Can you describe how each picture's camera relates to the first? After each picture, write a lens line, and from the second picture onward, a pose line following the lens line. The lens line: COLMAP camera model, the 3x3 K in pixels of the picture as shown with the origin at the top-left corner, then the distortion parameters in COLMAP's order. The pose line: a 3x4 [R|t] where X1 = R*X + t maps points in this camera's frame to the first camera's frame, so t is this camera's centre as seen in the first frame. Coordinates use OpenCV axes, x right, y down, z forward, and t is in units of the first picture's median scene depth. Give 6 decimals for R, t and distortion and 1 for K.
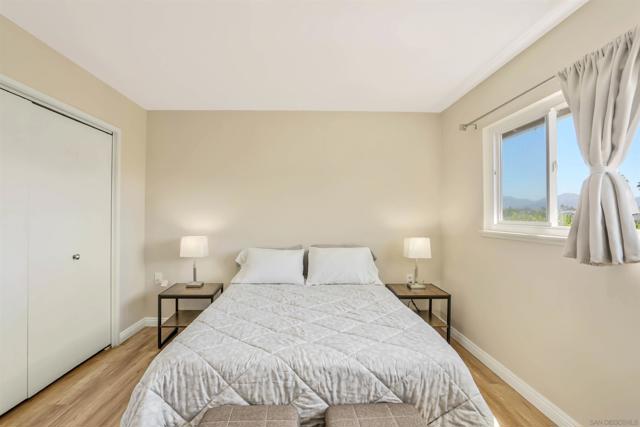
lens RADIAL K [[320.0, 0, 312.7], [0, 320.0, 213.7], [0, 0, 1]] dist [-0.037234, 0.000215]
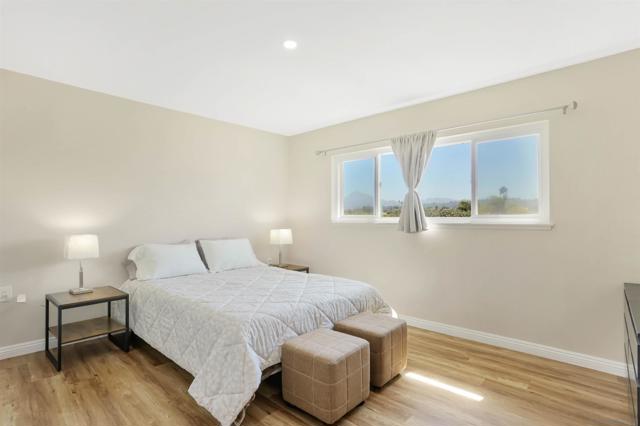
lens RADIAL K [[318.9, 0, 318.9], [0, 318.9, 218.6], [0, 0, 1]] dist [-0.035482, 0.001755]
pose [[0.696826, -0.006498, 0.717211, -1.181183], [-0.003059, 0.999923, 0.012032, 0.037457], [-0.717234, -0.010578, 0.696752, -0.099077]]
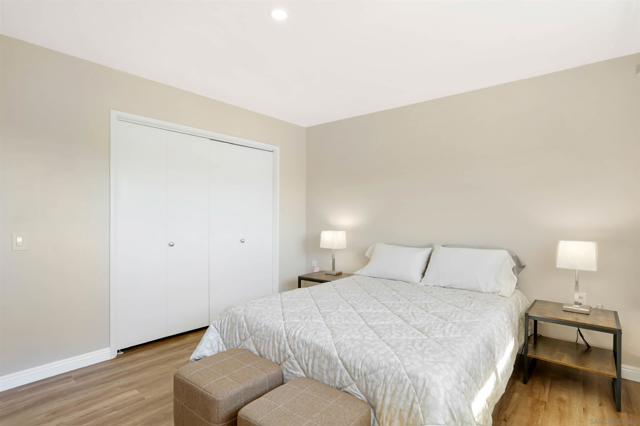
lens RADIAL K [[318.9, 0, 318.9], [0, 318.9, 218.6], [0, 0, 1]] dist [-0.035482, 0.001755]
pose [[0.751101, 0.002437, -0.660182, 0.804319], [-0.001766, 0.999997, 0.001682, 0.053773], [0.660184, -0.000098, 0.751104, 0.200624]]
